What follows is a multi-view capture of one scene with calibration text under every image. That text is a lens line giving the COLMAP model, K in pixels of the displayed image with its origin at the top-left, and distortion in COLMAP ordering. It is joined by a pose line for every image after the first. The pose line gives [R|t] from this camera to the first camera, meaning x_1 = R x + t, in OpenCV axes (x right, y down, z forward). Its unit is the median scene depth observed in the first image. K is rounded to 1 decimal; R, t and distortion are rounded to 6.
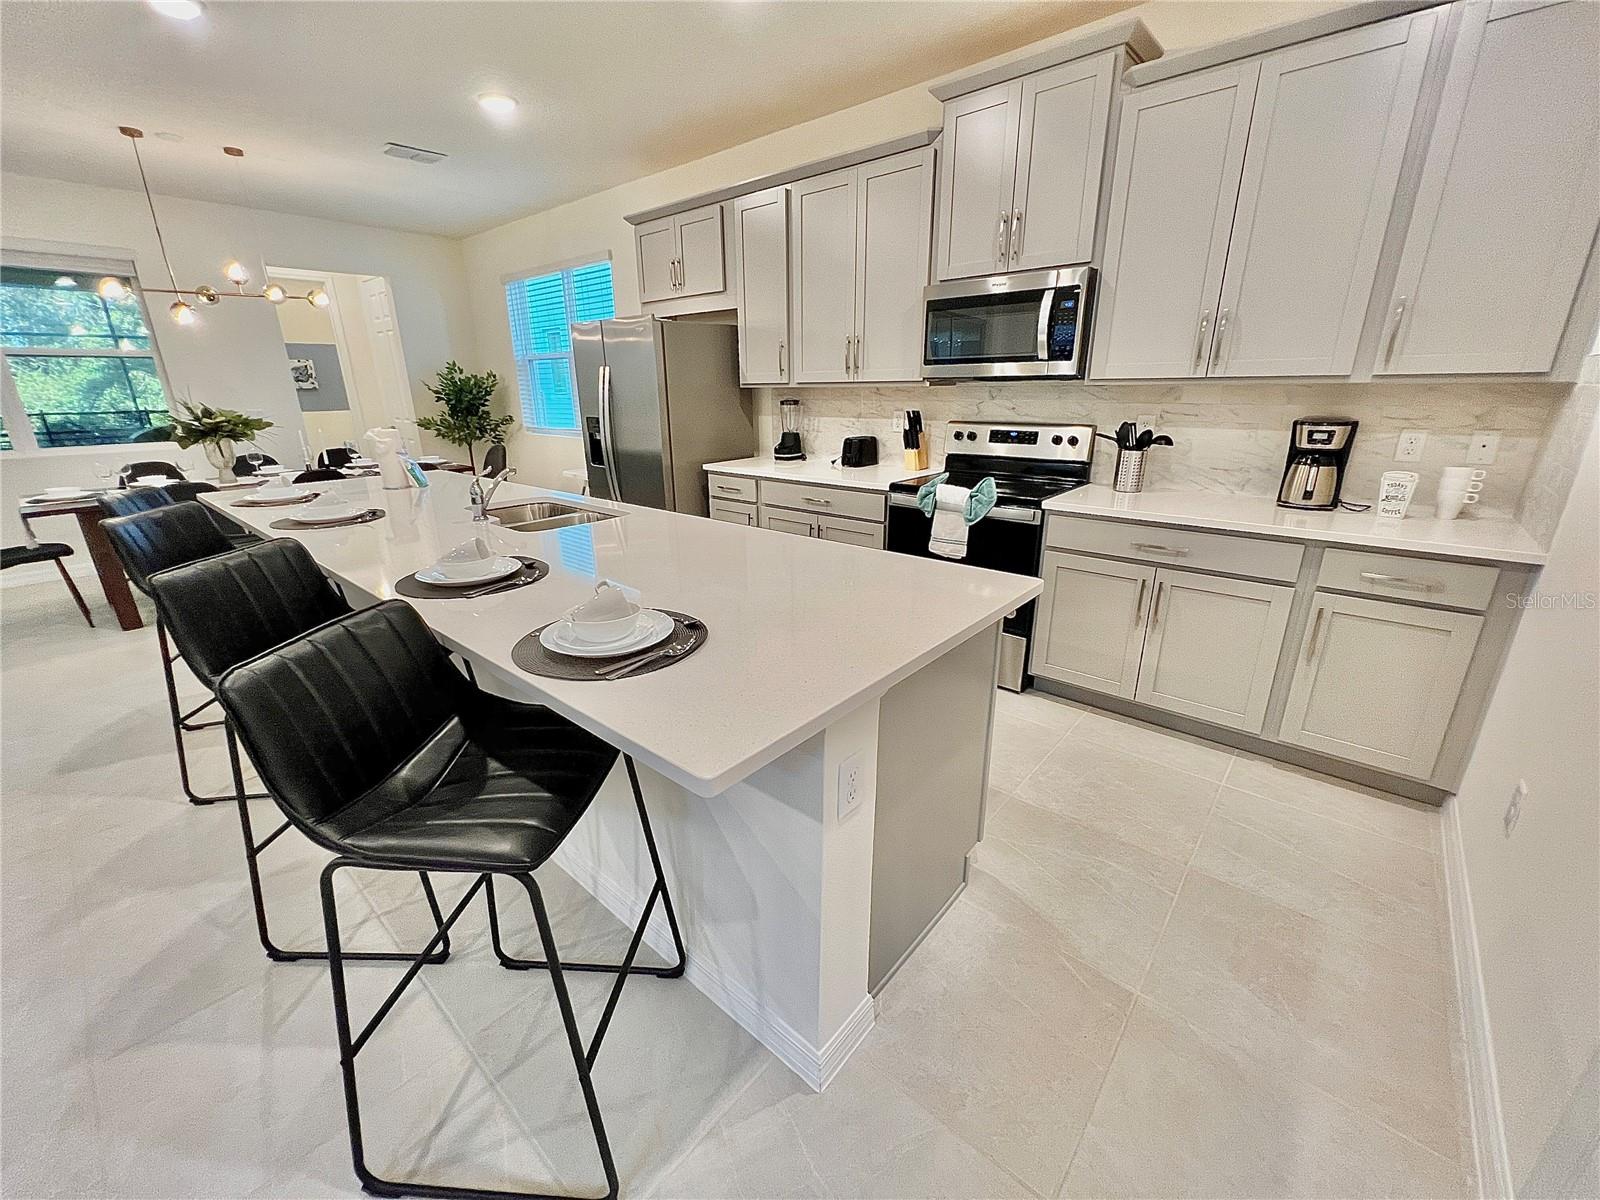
lens RADIAL K [[644.6, 0, 798.6], [0, 644.6, 597.2], [0, 0, 1]] dist [0.000254, 0.000191]
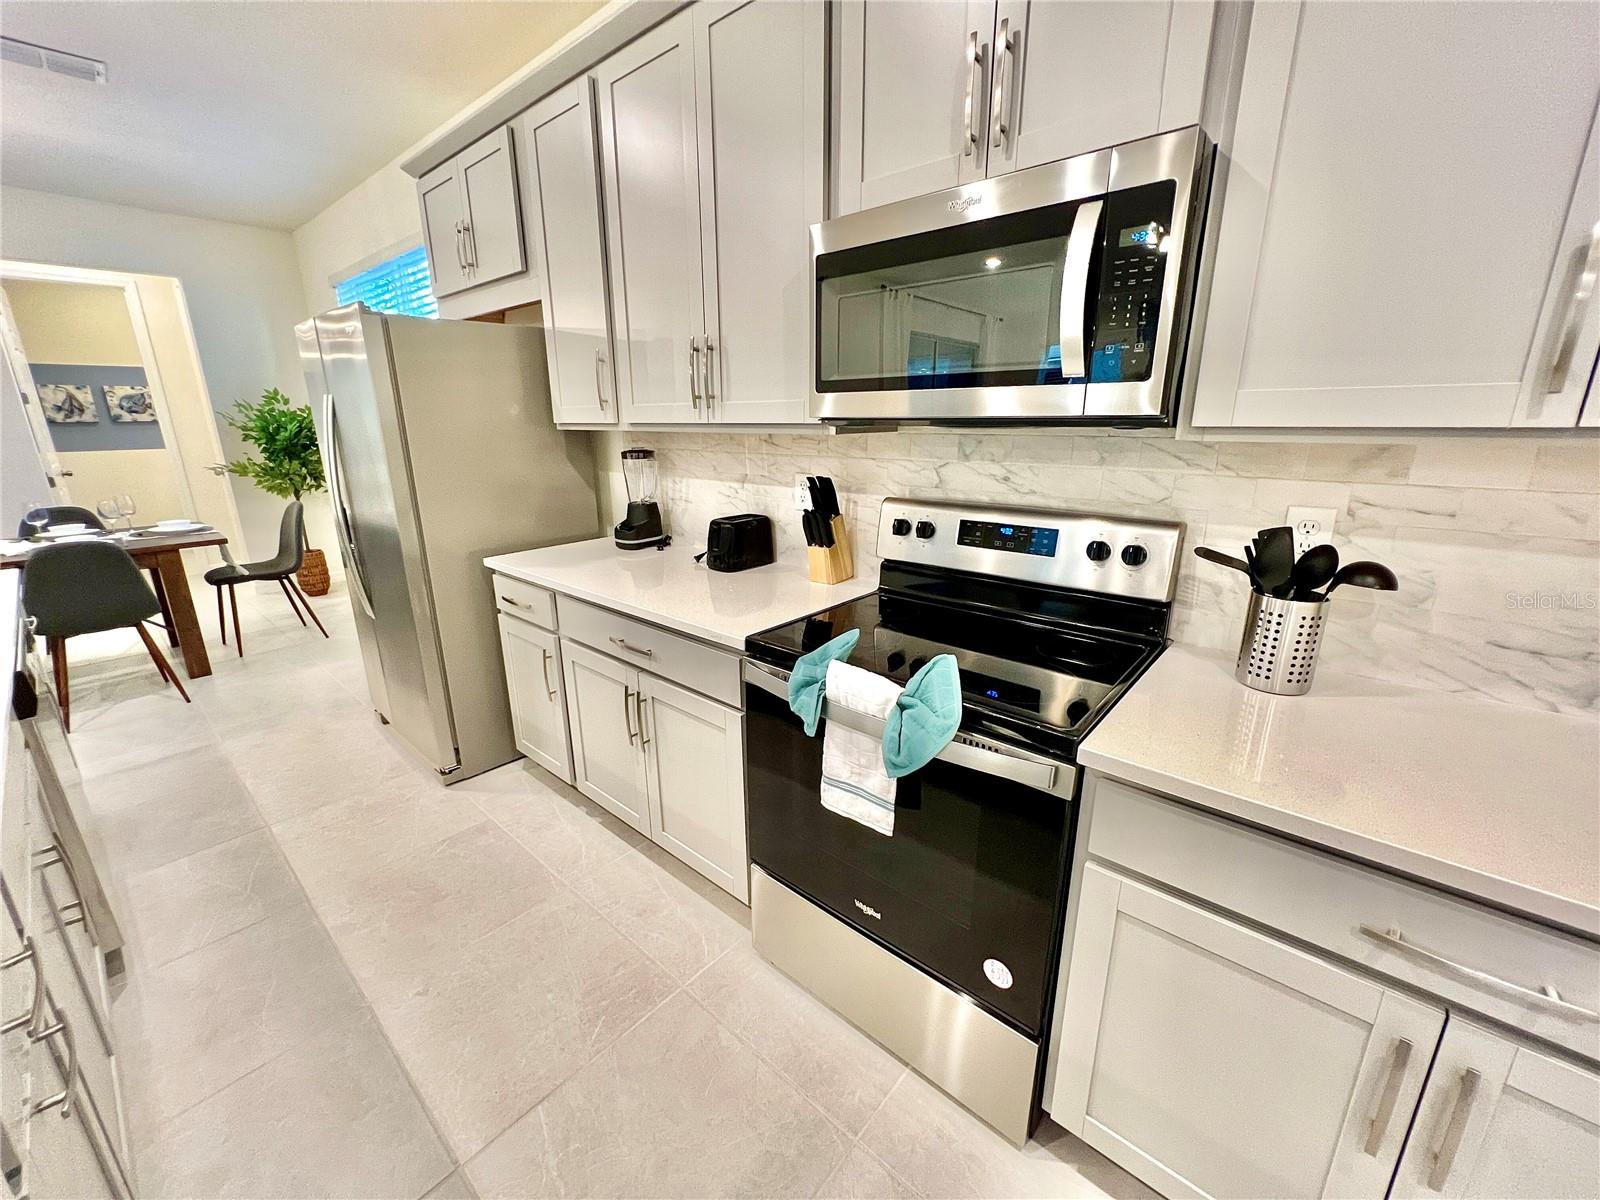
lens RADIAL K [[644.6, 0, 800.6], [0, 644.6, 598.0], [0, 0, 1]] dist [0.000254, 0.000191]
pose [[0.999980, 0.005968, -0.002256, 0.174905], [-0.006062, 0.998999, -0.044323, -0.176642], [0.001989, 0.044336, 0.999015, 0.501540]]
